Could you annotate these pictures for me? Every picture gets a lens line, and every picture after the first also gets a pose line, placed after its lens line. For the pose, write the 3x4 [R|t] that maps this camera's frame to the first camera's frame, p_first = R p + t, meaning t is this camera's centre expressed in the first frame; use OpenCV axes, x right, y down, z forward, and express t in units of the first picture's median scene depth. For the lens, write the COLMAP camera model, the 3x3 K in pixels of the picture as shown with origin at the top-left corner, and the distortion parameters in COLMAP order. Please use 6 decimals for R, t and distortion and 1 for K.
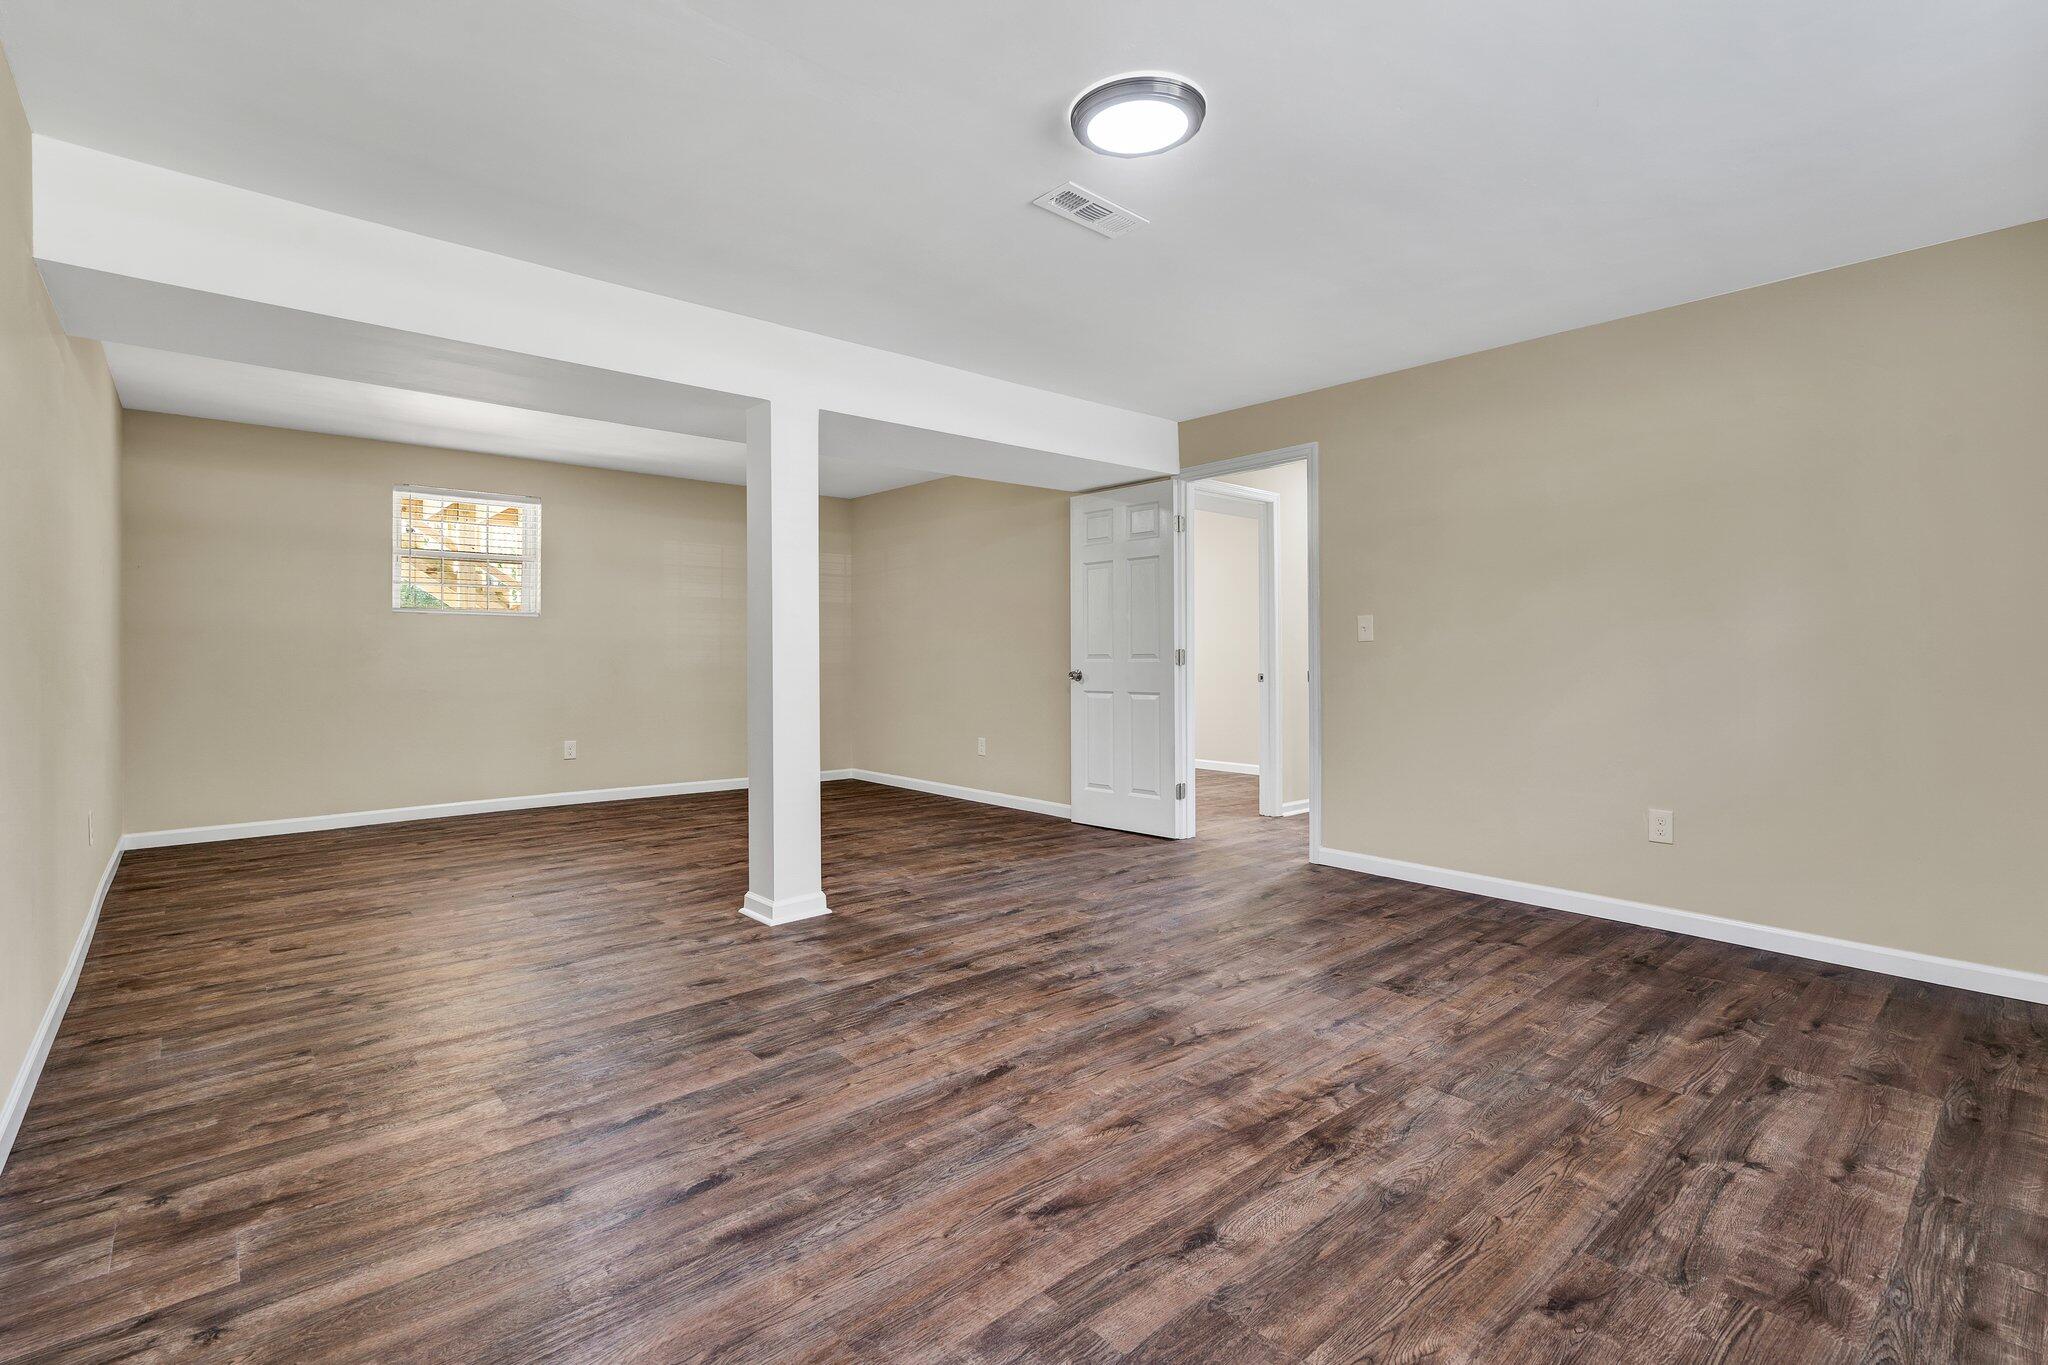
lens RADIAL K [[928.0, 0, 1044.0], [0, 928.0, 654.2], [0, 0, 1]] dist [-0.005513, 0.001578]
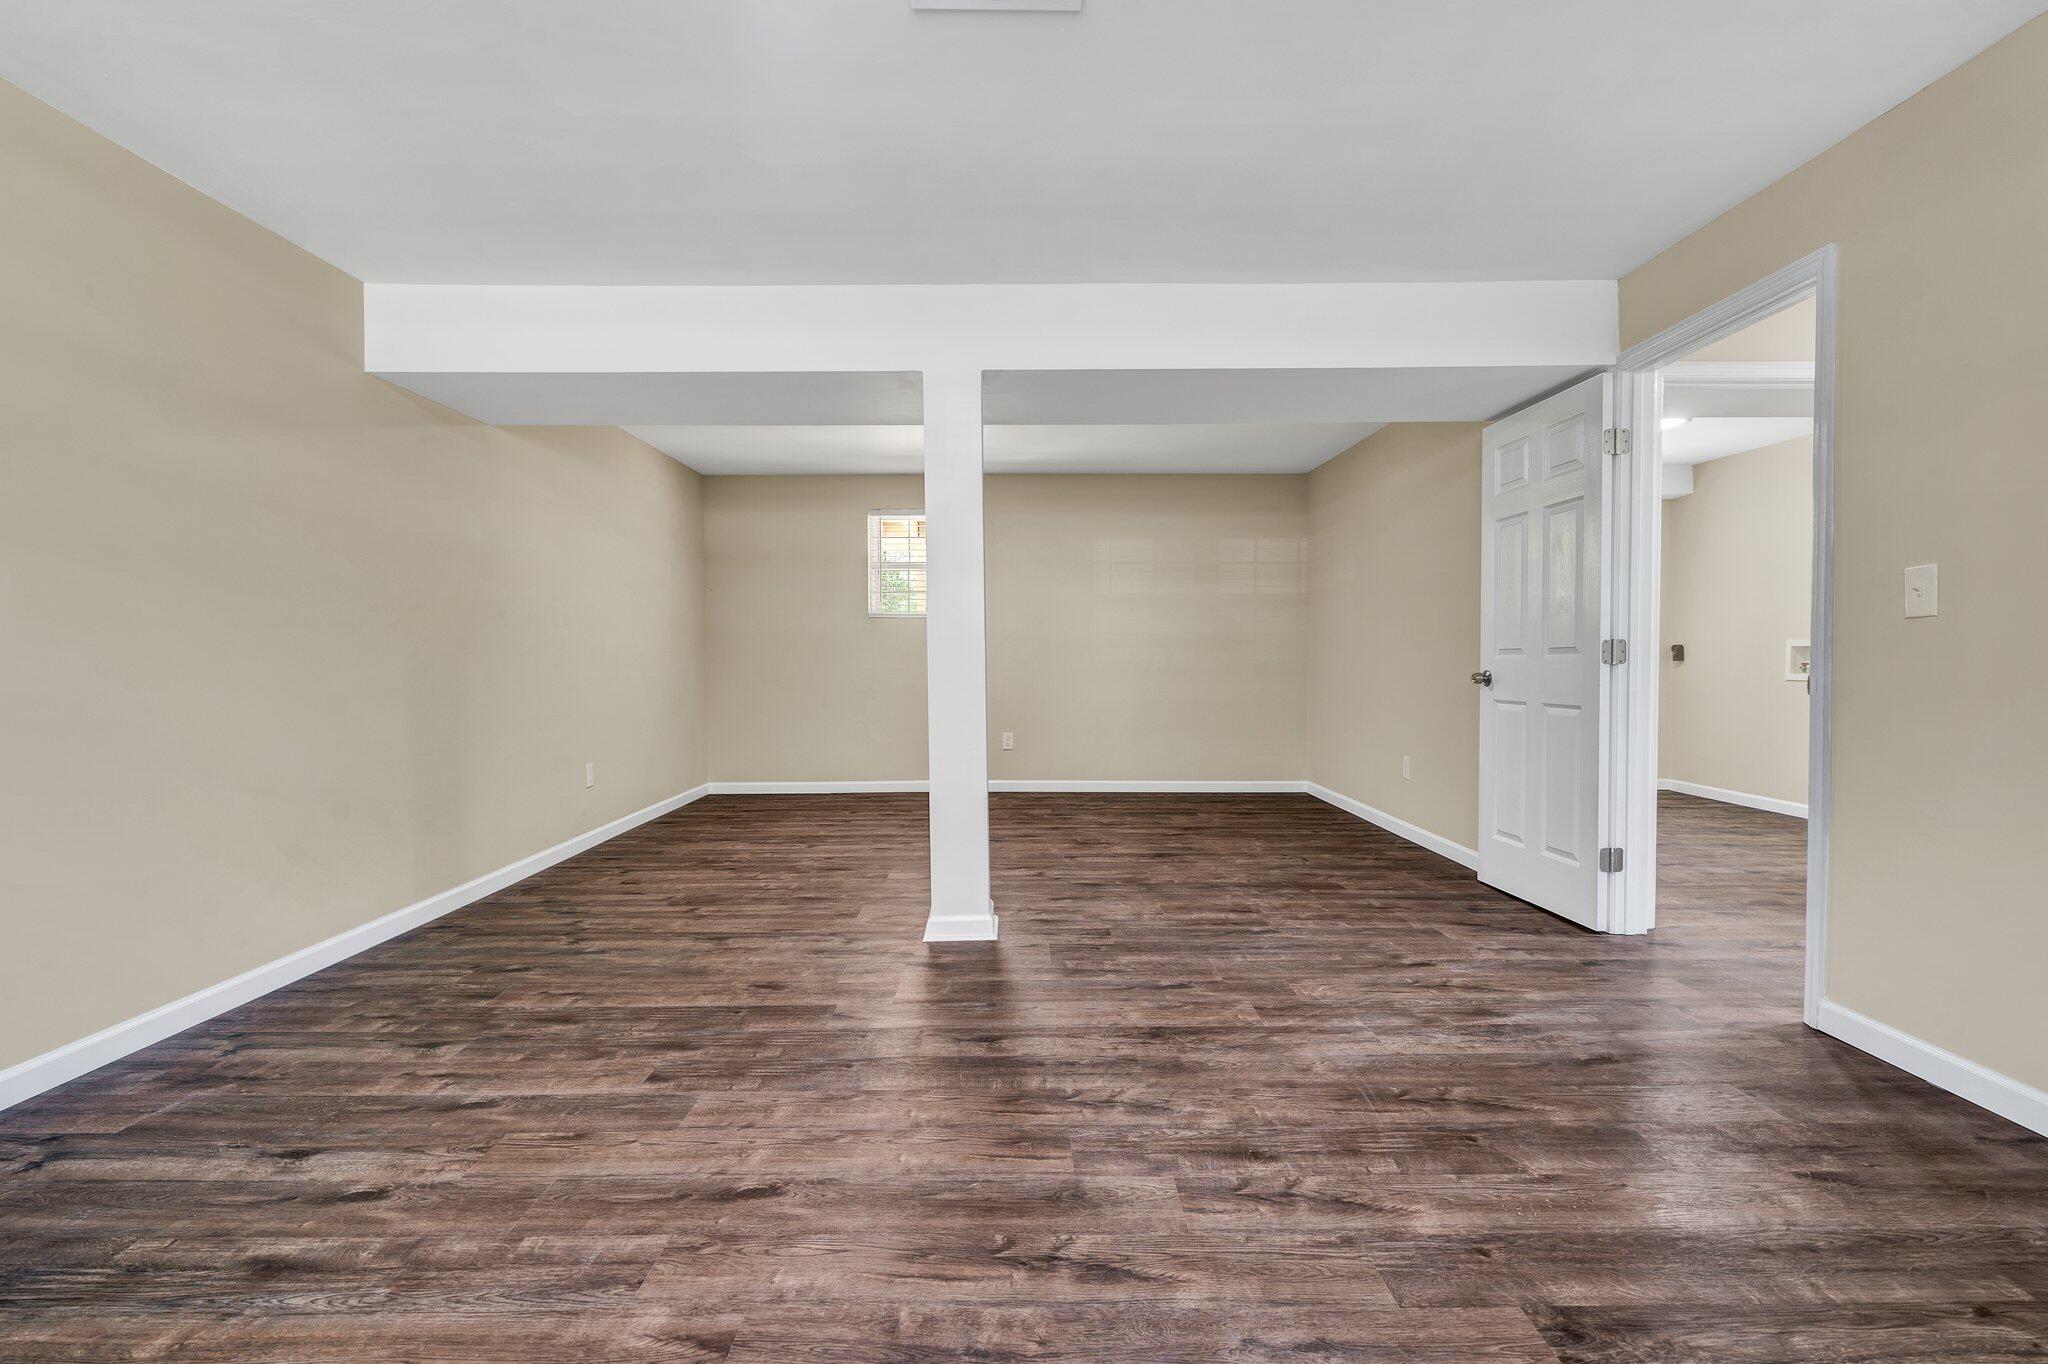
lens RADIAL K [[928.0, 0, 1023.3], [0, 928.0, 677.8], [0, 0, 1]] dist [-0.005513, 0.001578]
pose [[0.750700, 0.013430, -0.660507, 0.471254], [0.003111, 0.999710, 0.023862, 0.009498], [0.660636, -0.019968, 0.750441, 0.452231]]
